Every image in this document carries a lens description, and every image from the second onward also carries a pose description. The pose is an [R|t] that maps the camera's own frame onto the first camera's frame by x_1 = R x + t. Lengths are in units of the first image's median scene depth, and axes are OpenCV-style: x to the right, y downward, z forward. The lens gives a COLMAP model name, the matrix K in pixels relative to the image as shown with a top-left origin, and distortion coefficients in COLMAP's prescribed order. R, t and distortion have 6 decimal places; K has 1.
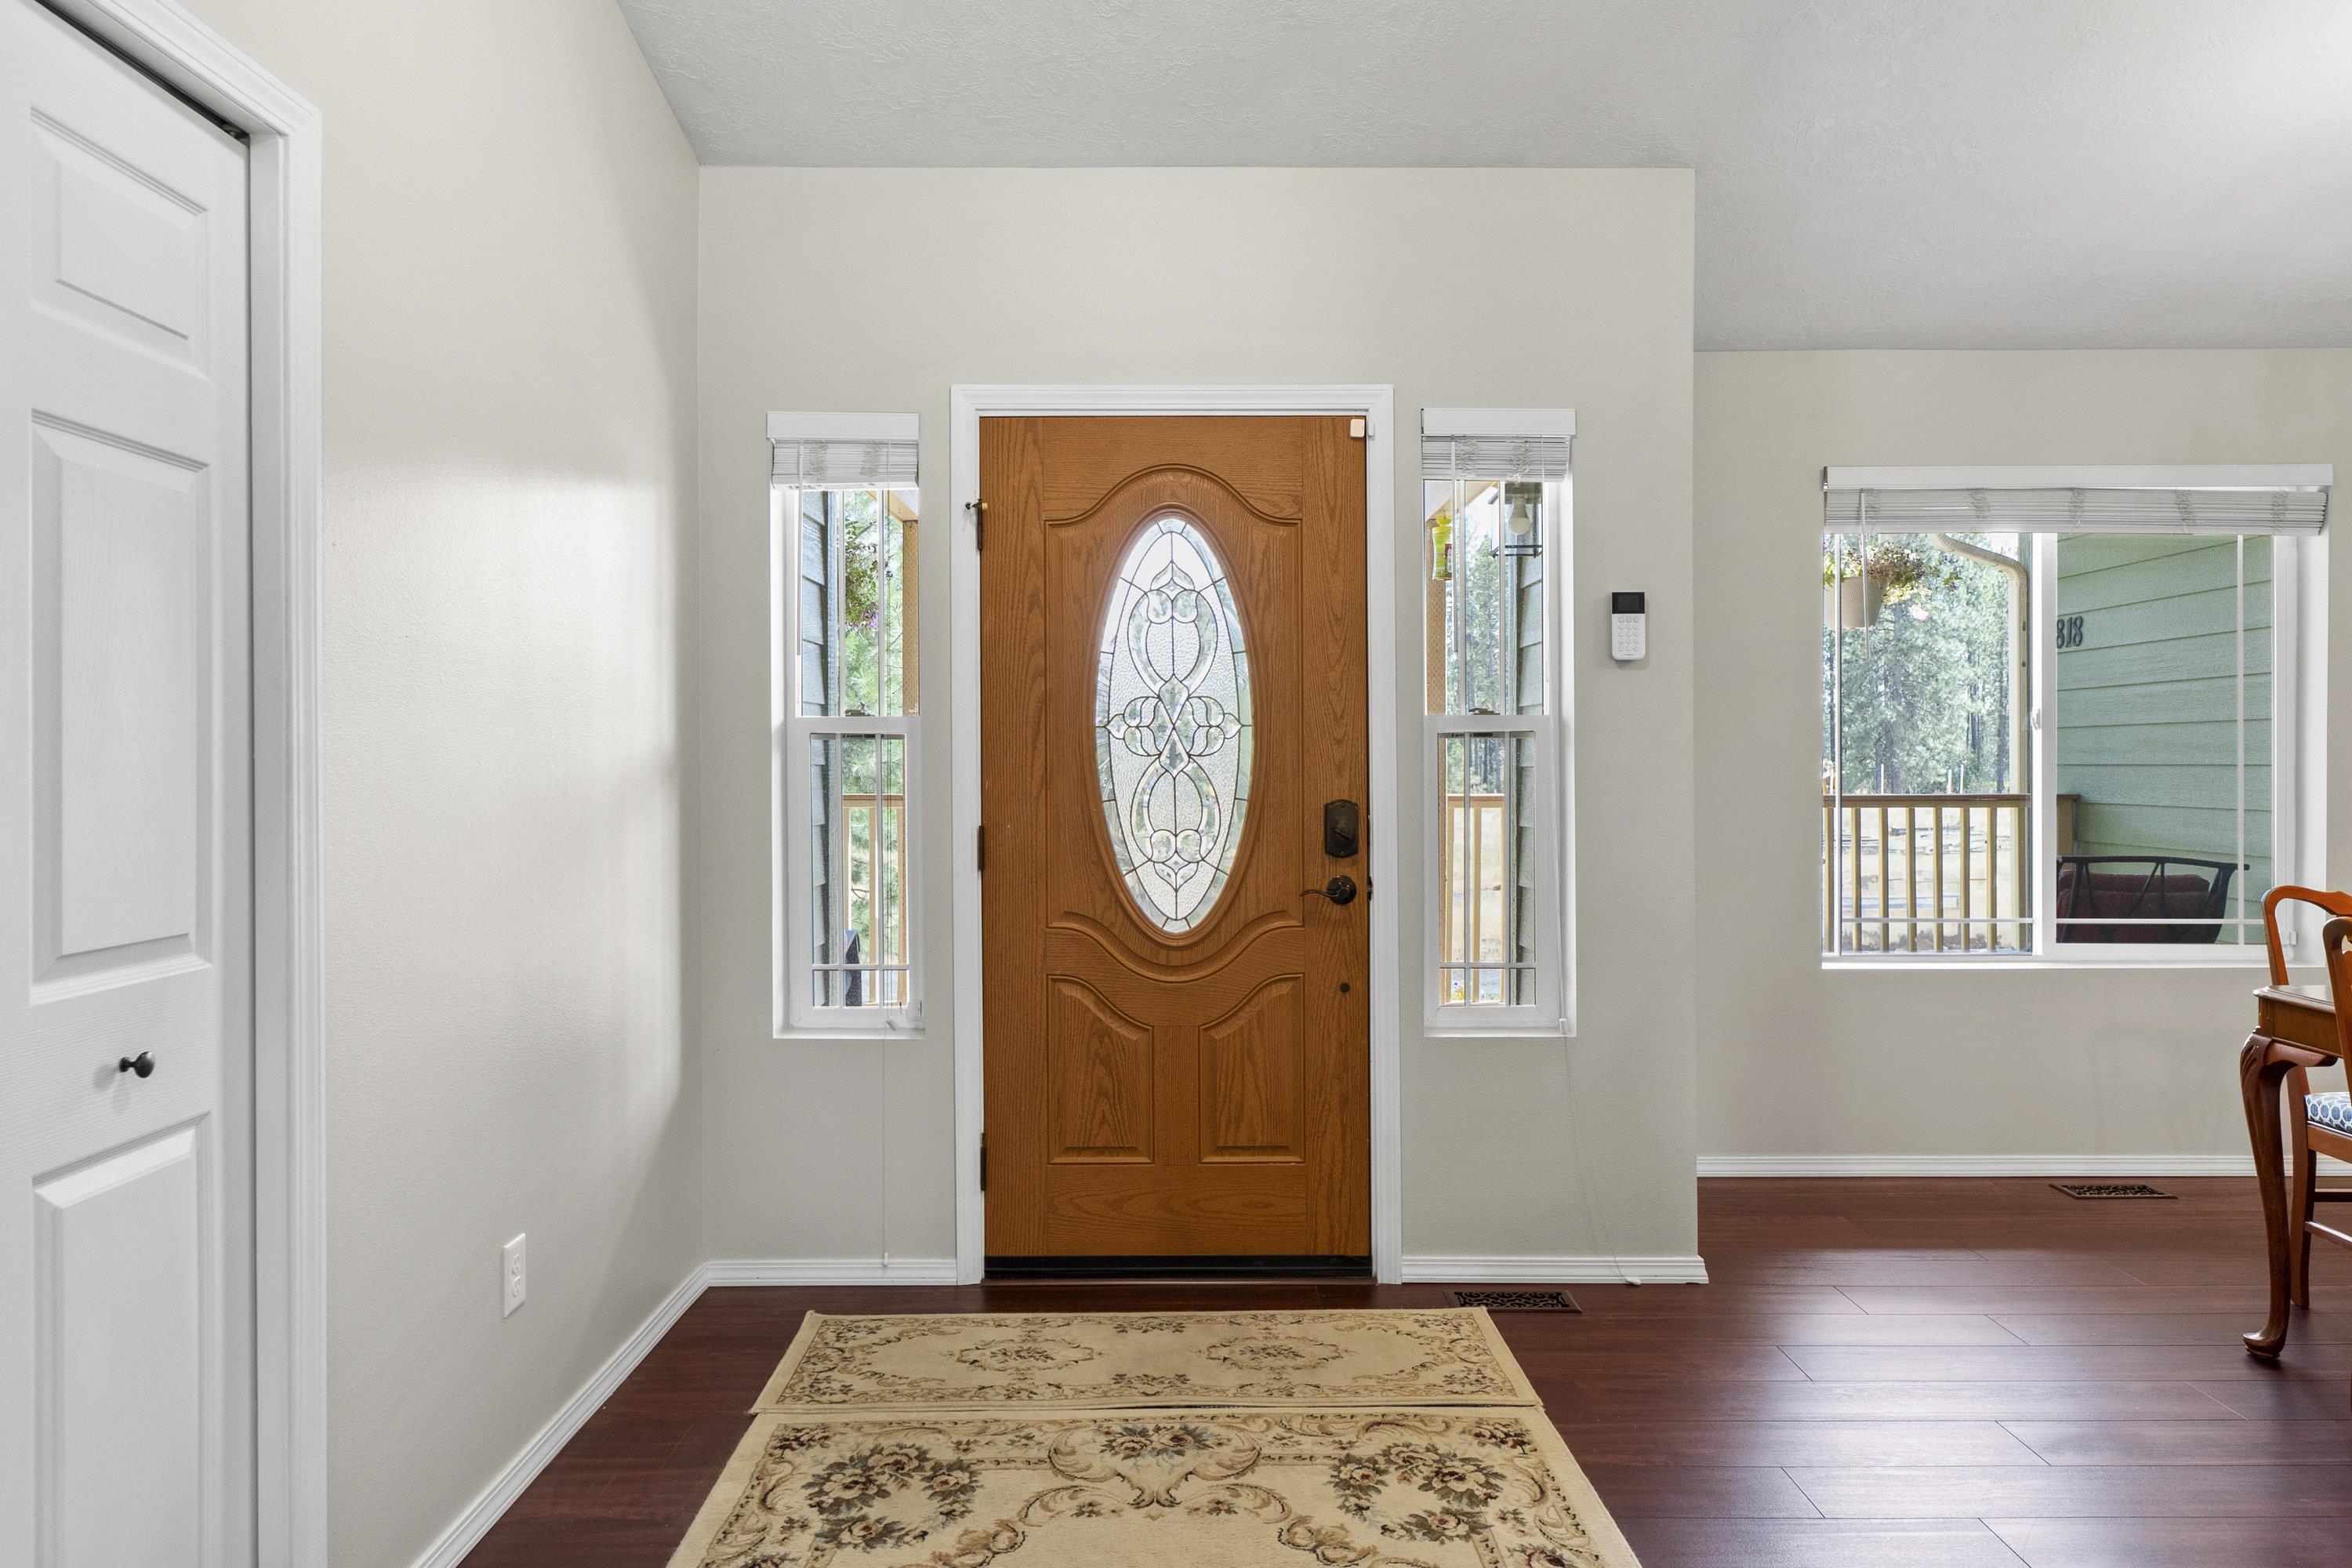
lens RADIAL K [[1499.3, 0, 1181.8], [0, 1499.3, 760.7], [0, 0, 1]] dist [0.001766, 0.000902]
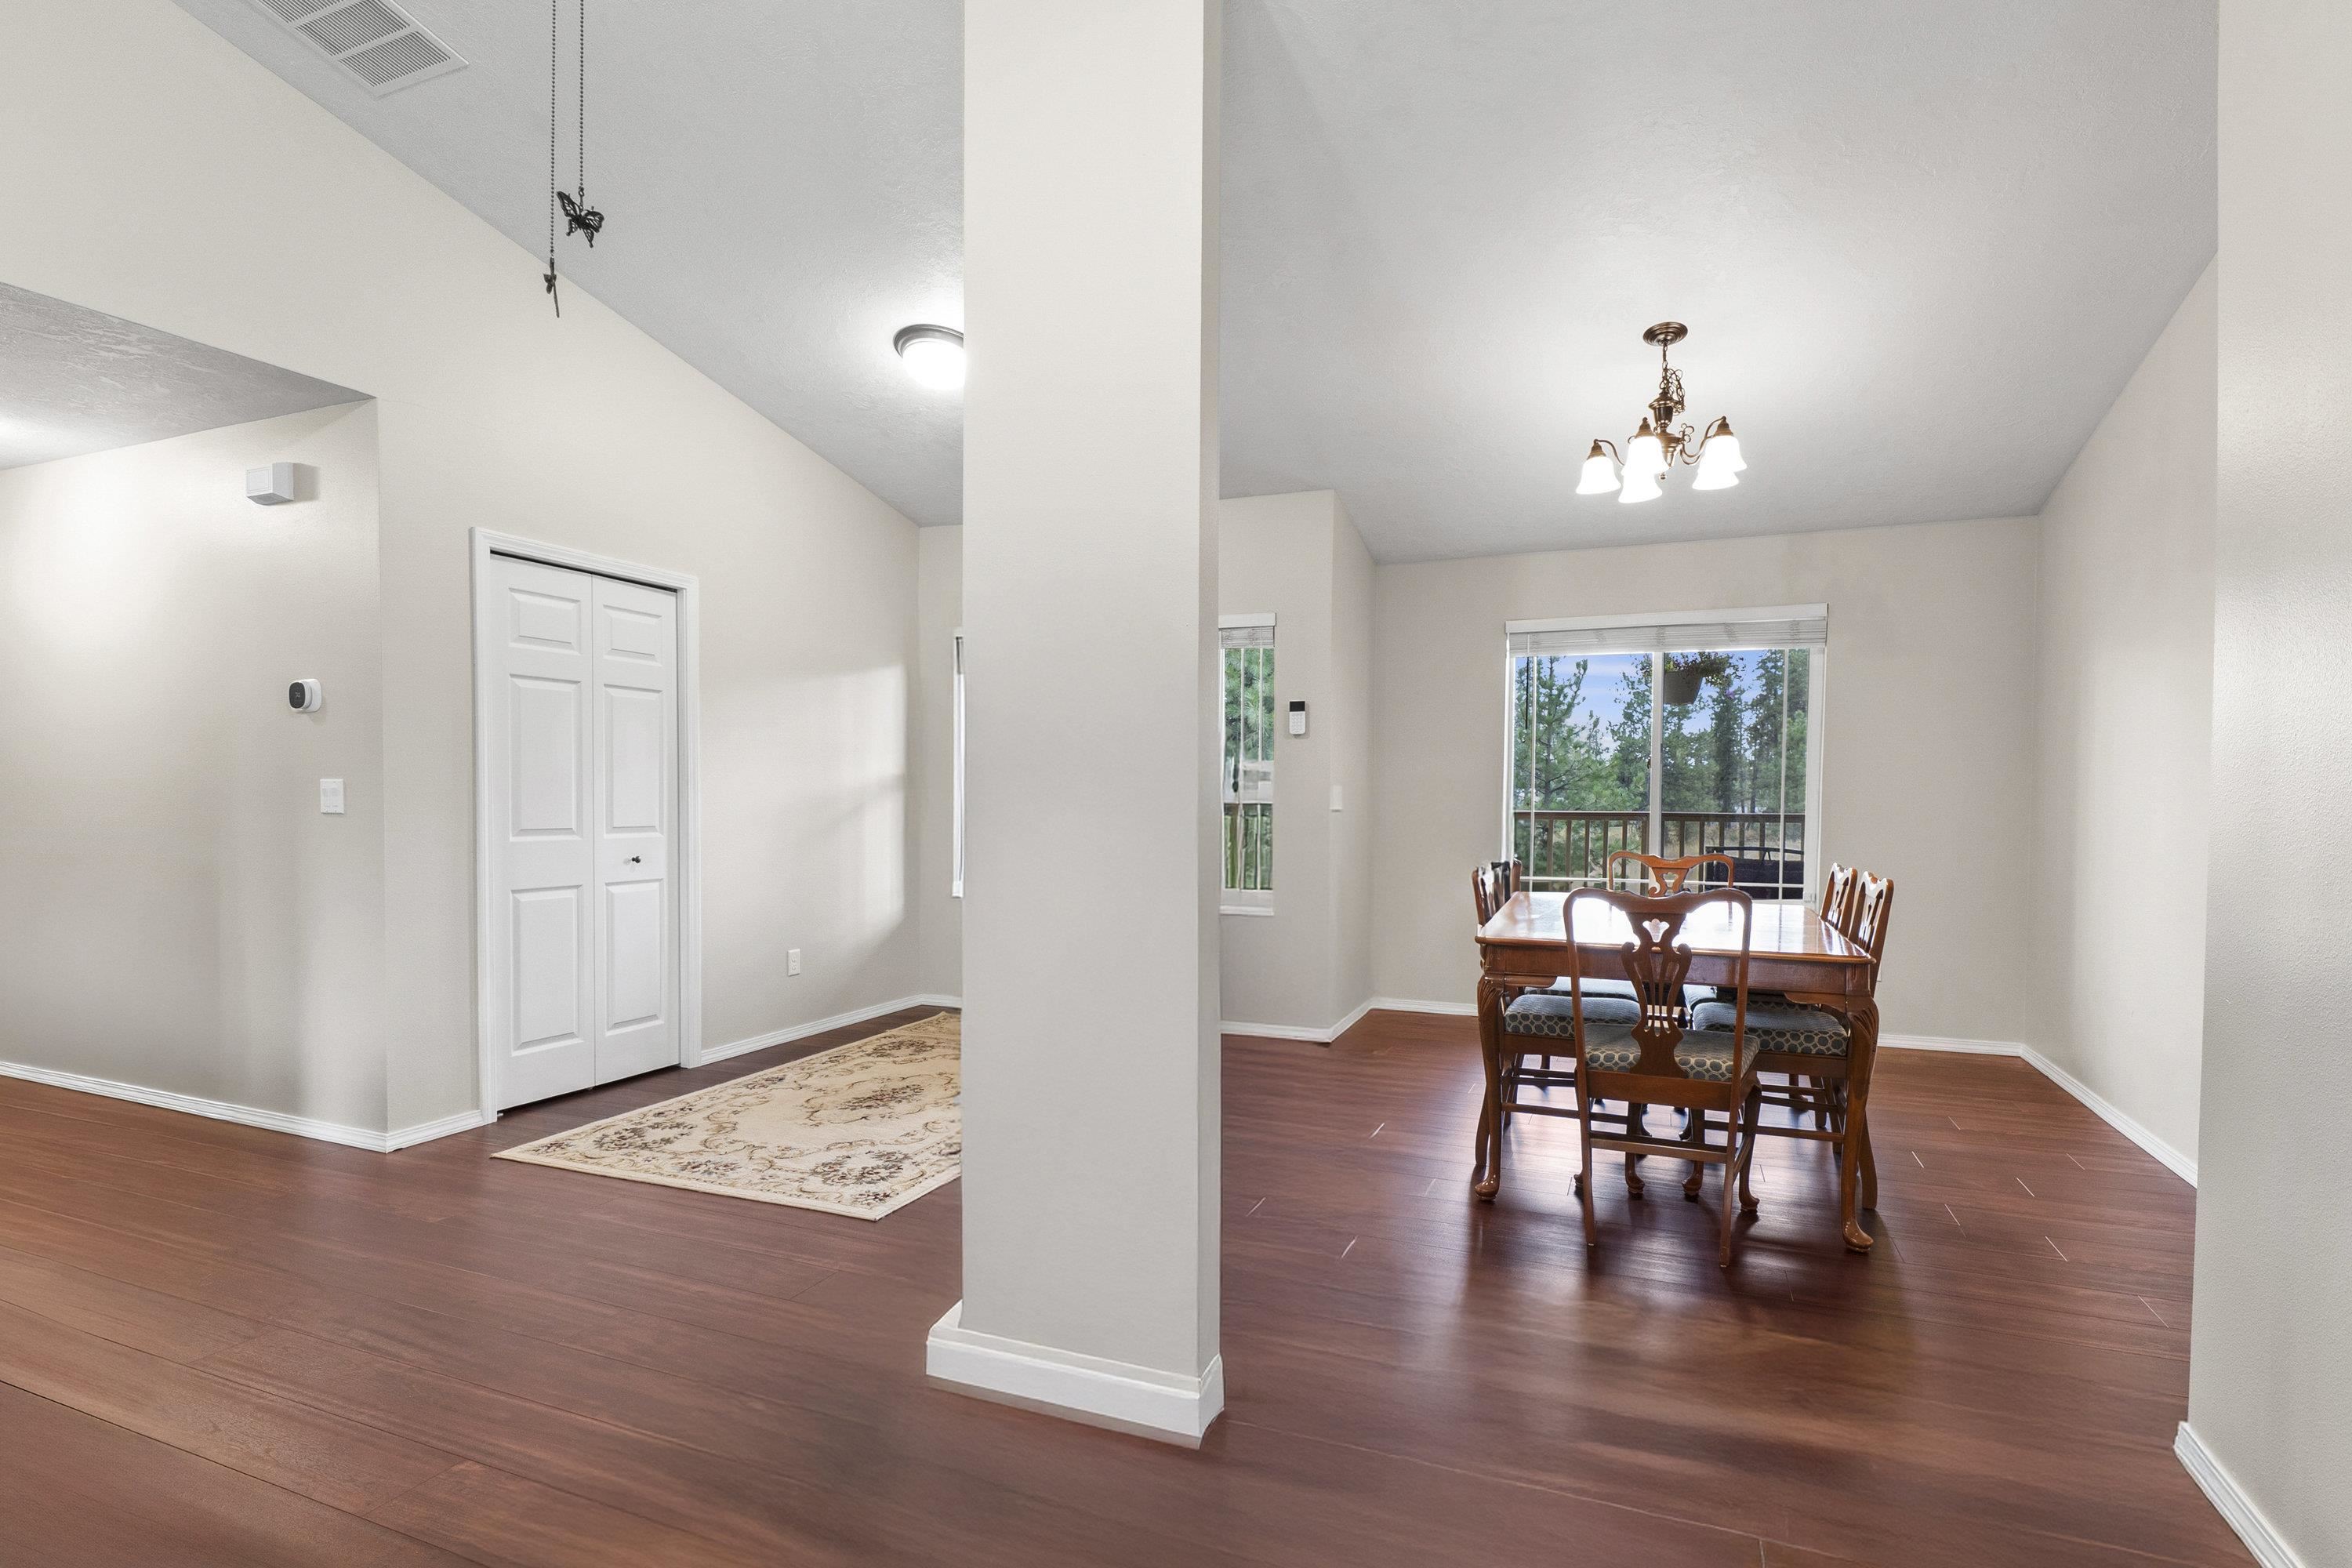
lens RADIAL K [[1155.4, 0, 1207.9], [0, 1155.4, 823.2], [0, 0, 1]] dist [0.000206, -0.000476]
pose [[0.926878, 0.017459, -0.374958, 0.779015], [-0.008146, 0.999618, 0.026408, 0.013593], [0.375275, -0.021422, 0.926666, -0.512658]]
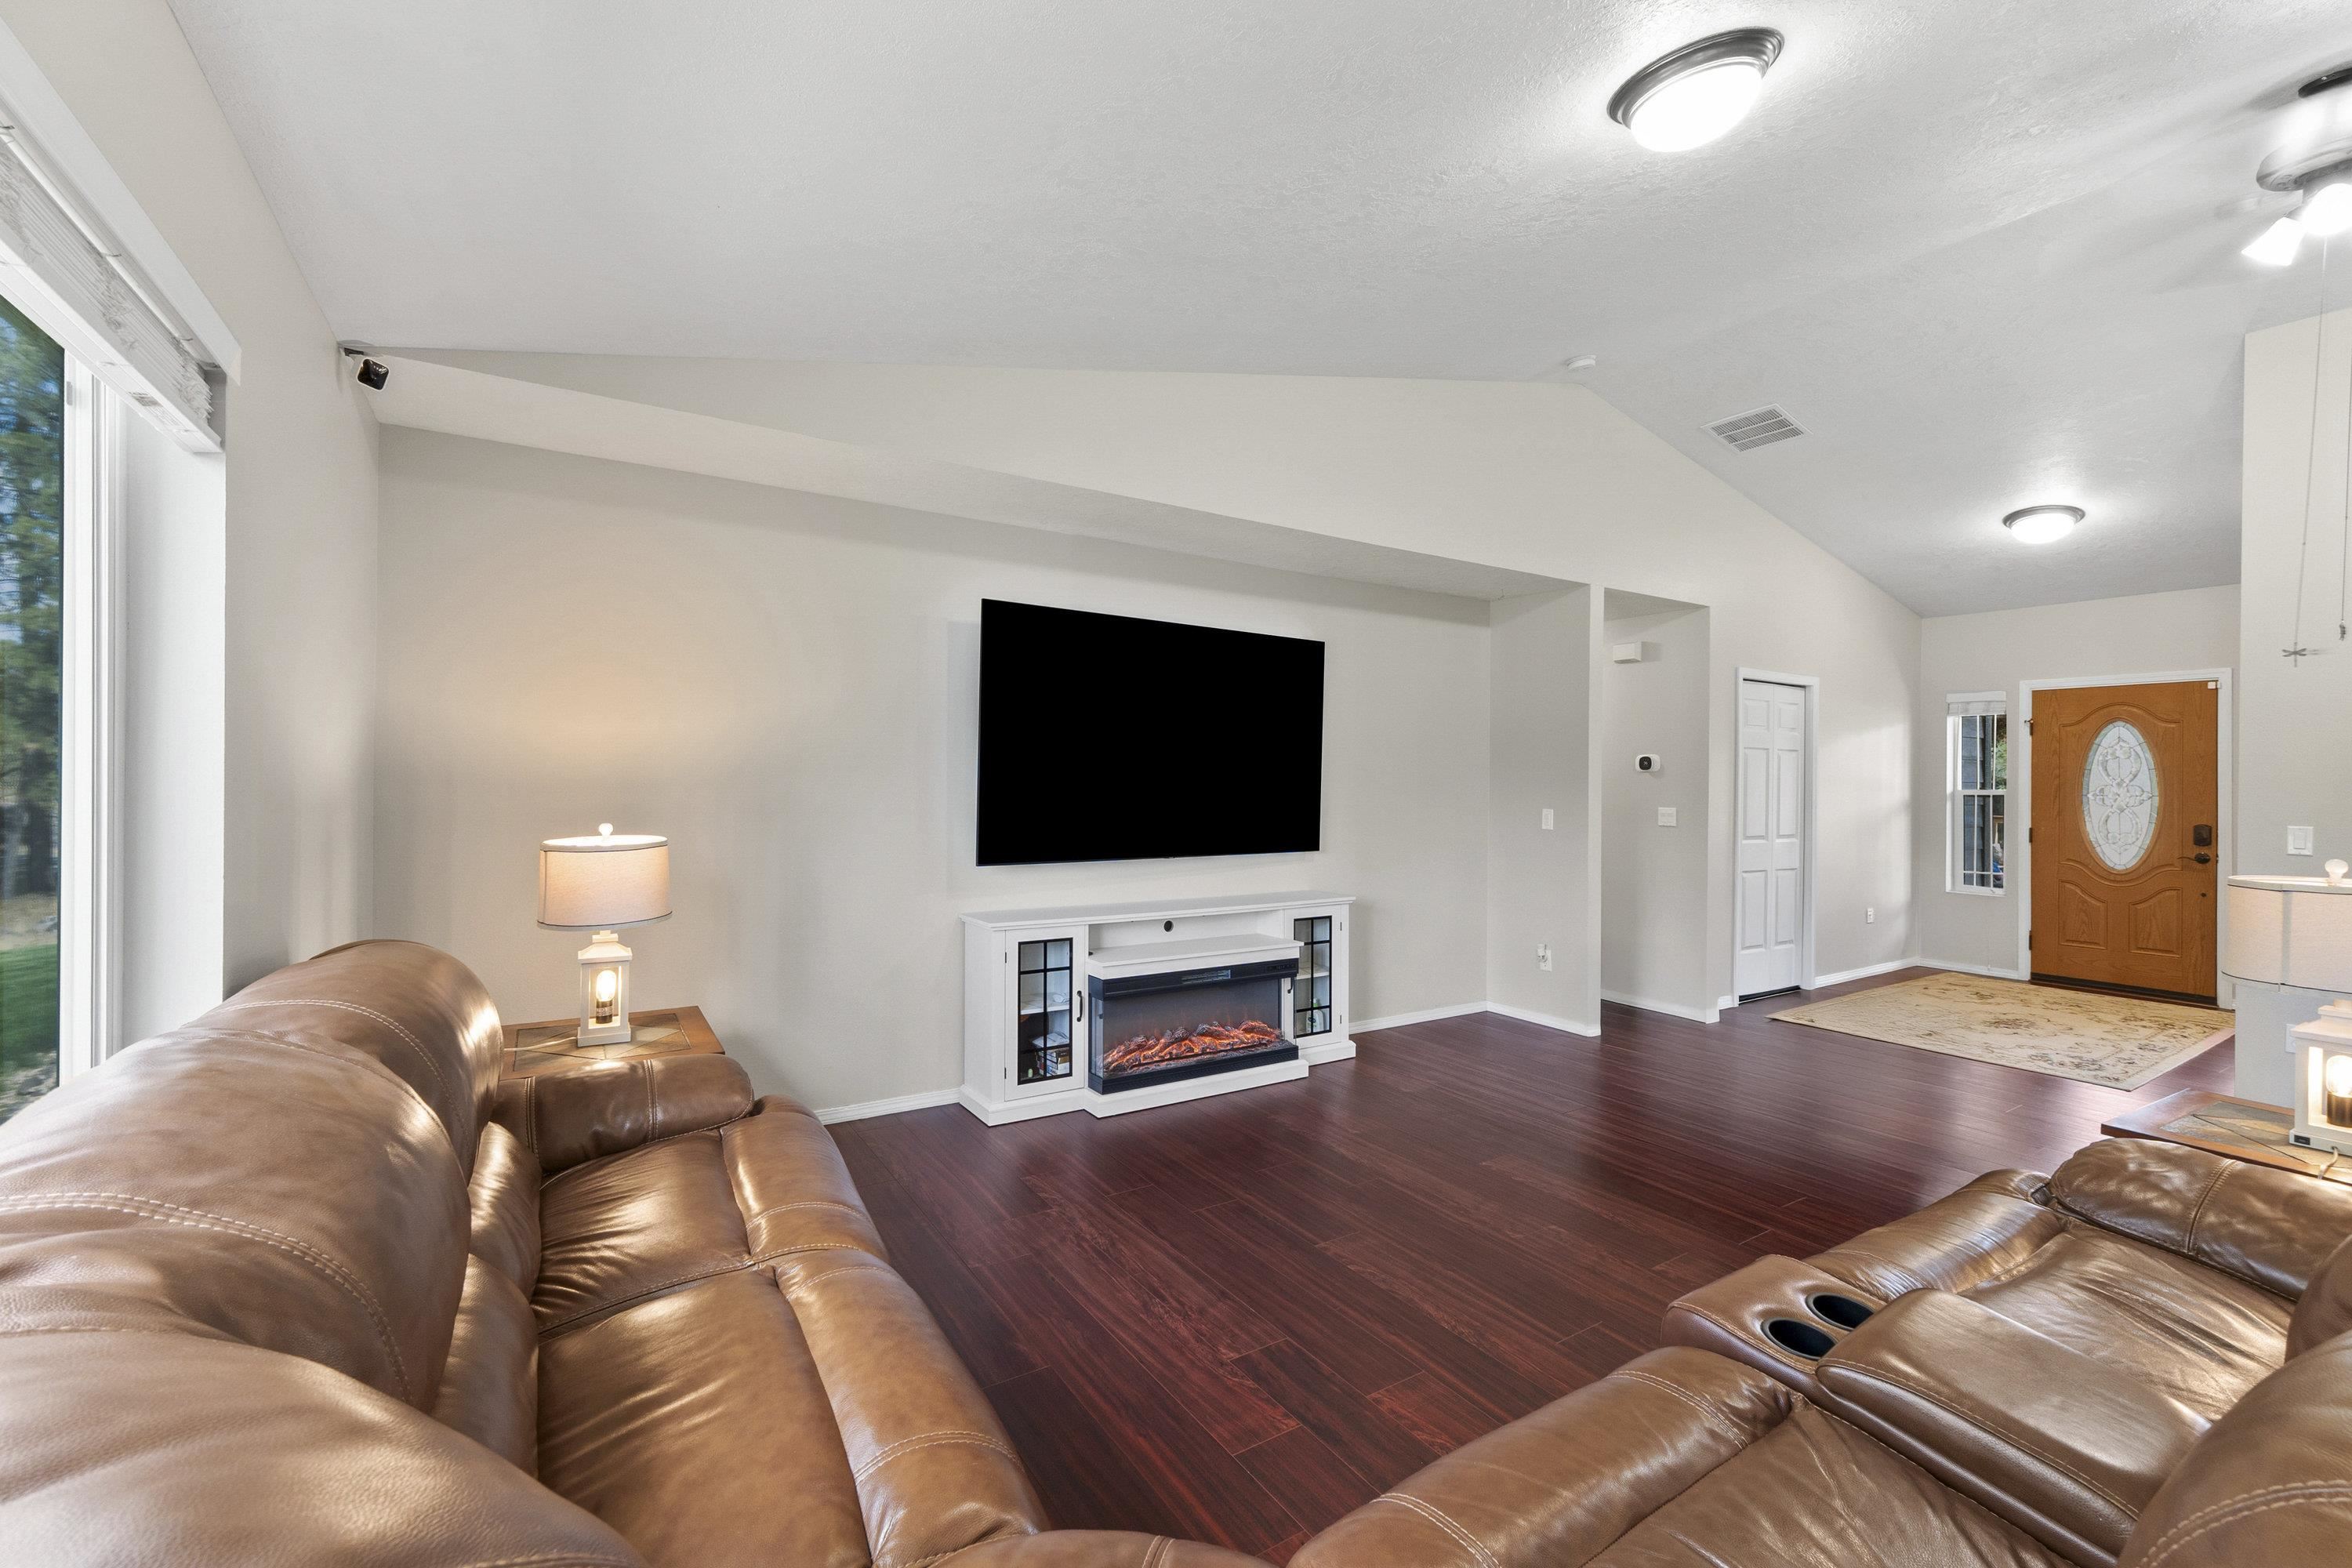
lens RADIAL K [[980.0, 0, 1182.6], [0, 980.0, 777.4], [0, 0, 1]] dist [0.002103, 0.000264]
pose [[0.539573, 0.004950, -0.841924, 0.600739], [-0.011699, 0.999930, -0.001618, -0.034002], [0.841857, 0.010723, 0.539594, -1.479646]]
